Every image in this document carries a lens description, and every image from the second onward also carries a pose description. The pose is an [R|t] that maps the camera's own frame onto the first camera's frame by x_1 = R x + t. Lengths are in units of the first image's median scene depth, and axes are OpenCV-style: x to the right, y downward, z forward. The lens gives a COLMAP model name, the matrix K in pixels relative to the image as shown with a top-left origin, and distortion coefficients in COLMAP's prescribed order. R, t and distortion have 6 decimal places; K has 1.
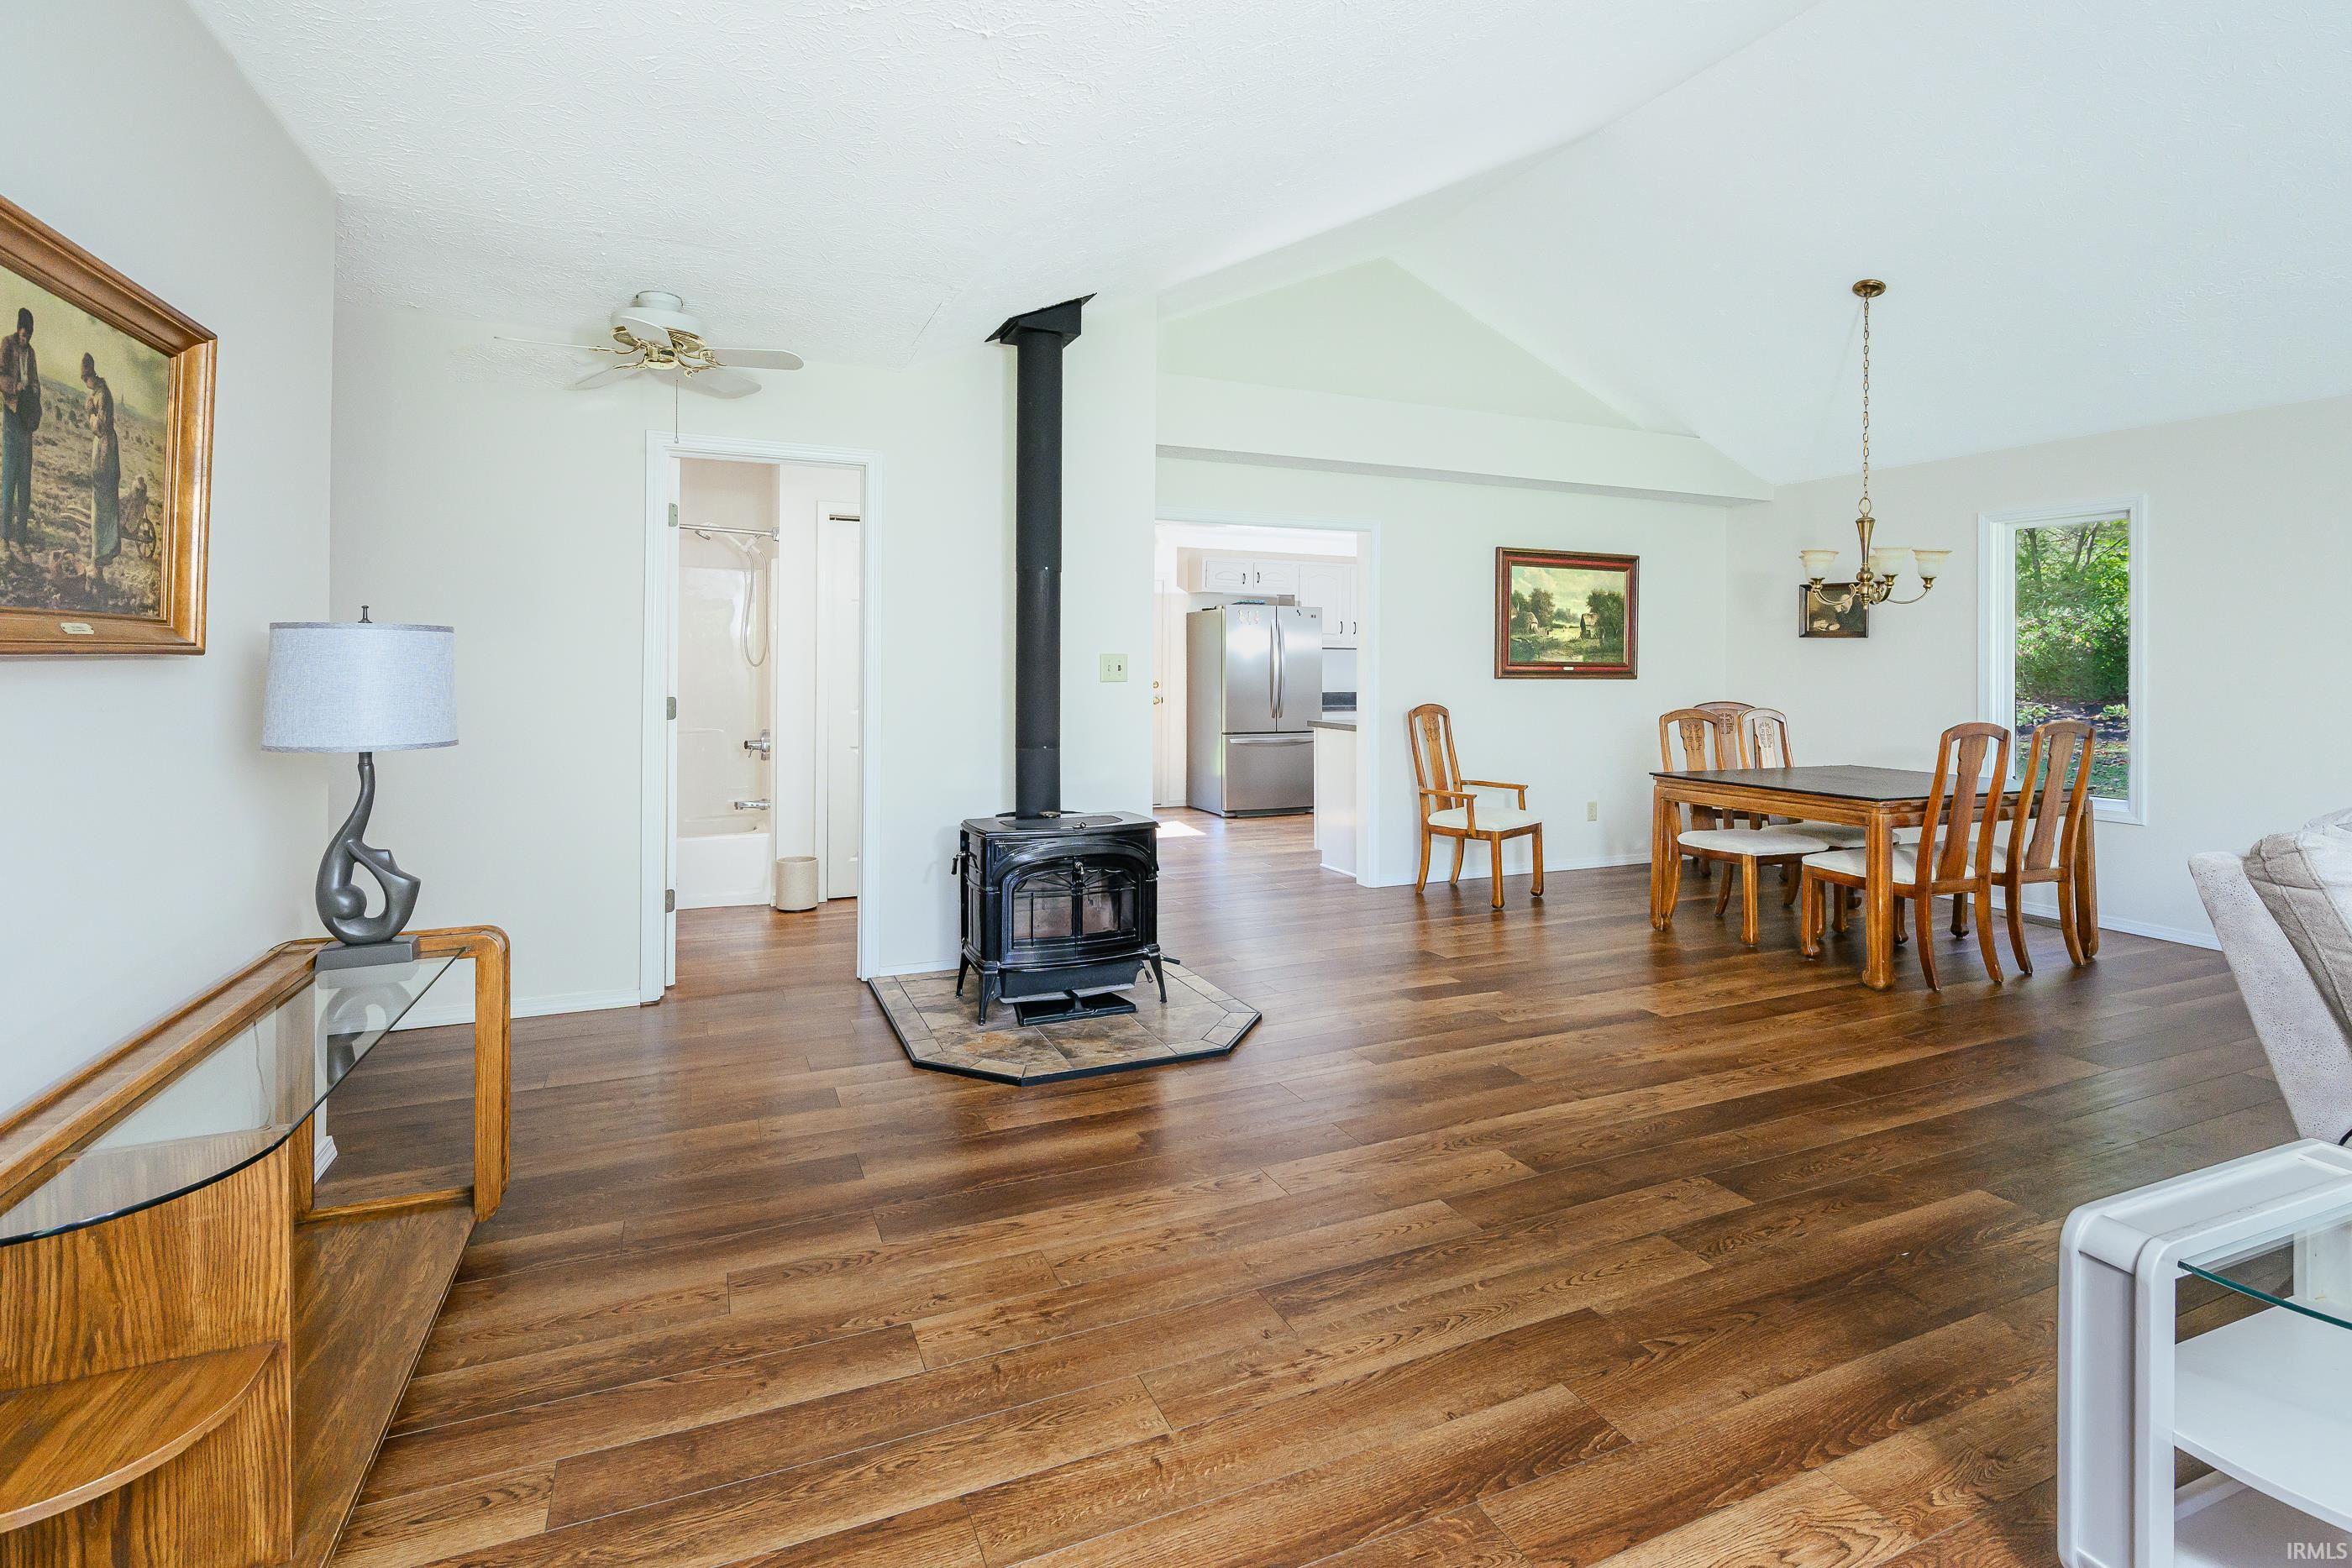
lens RADIAL K [[1013.9, 0, 1108.8], [0, 1013.9, 667.2], [0, 0, 1]] dist [-0.000848, -0.000251]
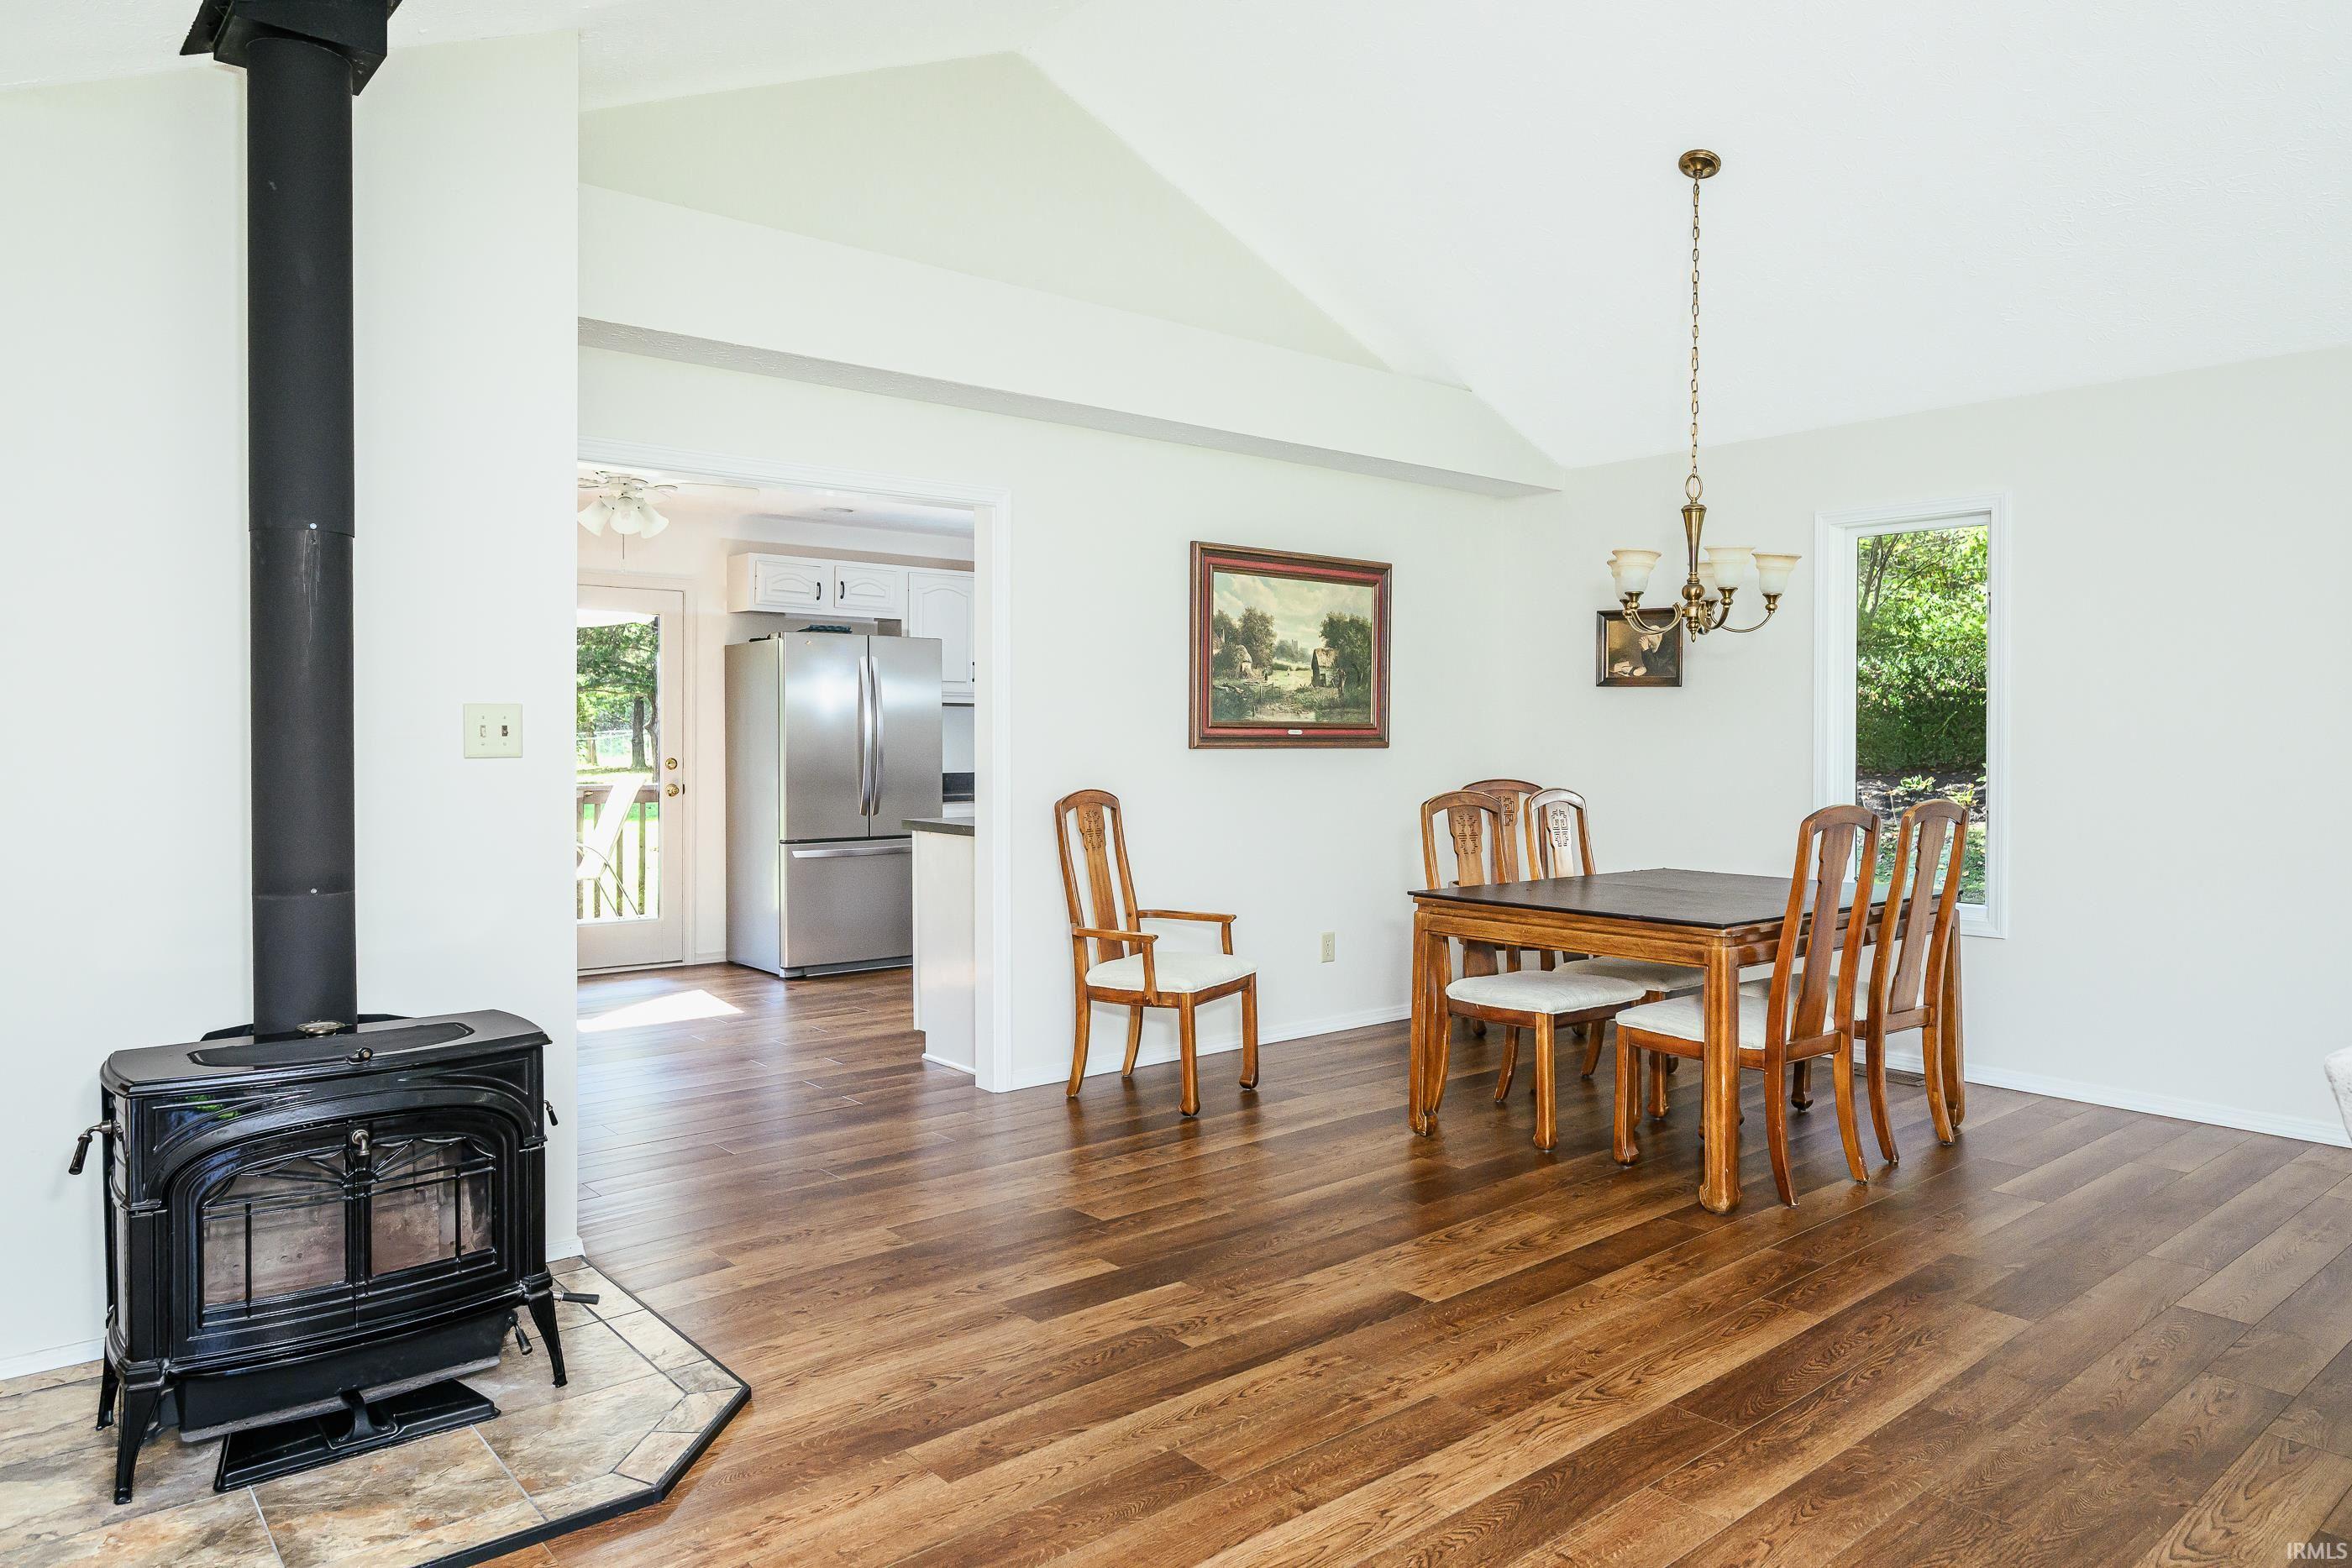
lens RADIAL K [[1495.0, 0, 1176.0], [0, 1495.0, 784.0], [0, 0, 1]] dist [0.001021, -0.000011]
pose [[0.942149, -0.014519, 0.334879, 0.077739], [0.004043, 0.999481, 0.031960, 0.004923], [-0.335170, -0.028757, 0.941719, 0.157117]]
